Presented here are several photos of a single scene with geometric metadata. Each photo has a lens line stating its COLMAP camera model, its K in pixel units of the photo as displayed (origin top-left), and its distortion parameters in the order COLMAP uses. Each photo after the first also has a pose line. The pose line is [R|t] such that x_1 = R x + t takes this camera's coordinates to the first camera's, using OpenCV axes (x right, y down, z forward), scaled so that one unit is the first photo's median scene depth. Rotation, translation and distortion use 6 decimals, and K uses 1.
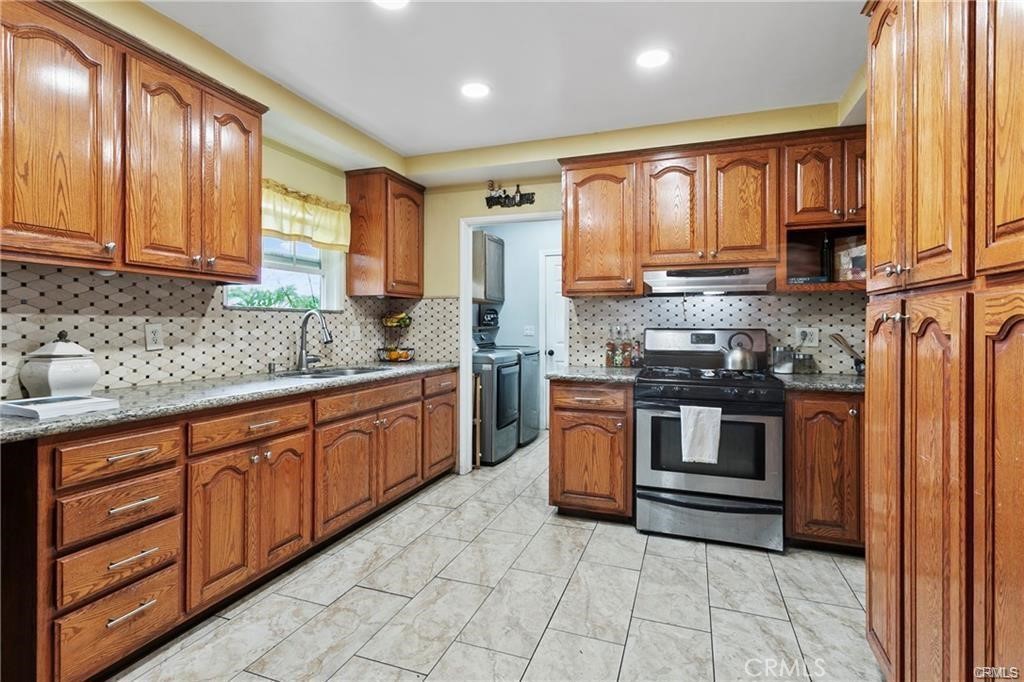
lens RADIAL K [[492.0, 0, 511.6], [0, 492.0, 332.5], [0, 0, 1]] dist [0.000057, 0.000000]
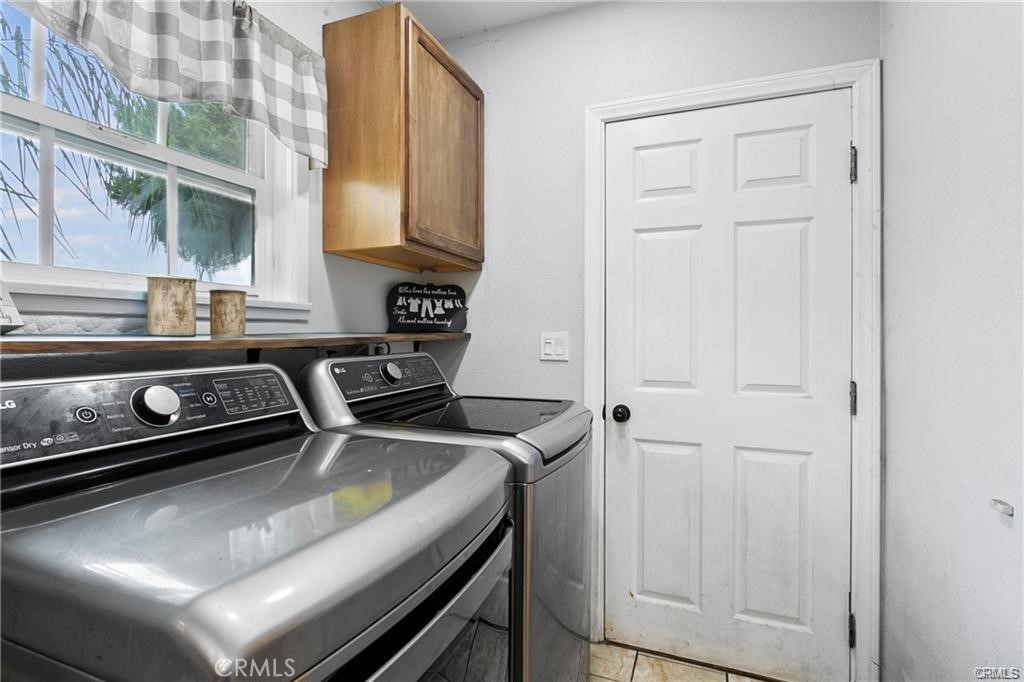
lens RADIAL K [[498.0, 0, 513.4], [0, 498.0, 339.7], [0, 0, 1]] dist [-0.000344, -0.000006]
pose [[0.999653, 0.001631, -0.026292, 0.016343], [-0.001696, 0.999996, -0.002474, -0.007206], [0.026288, 0.002518, 0.999651, 0.659508]]
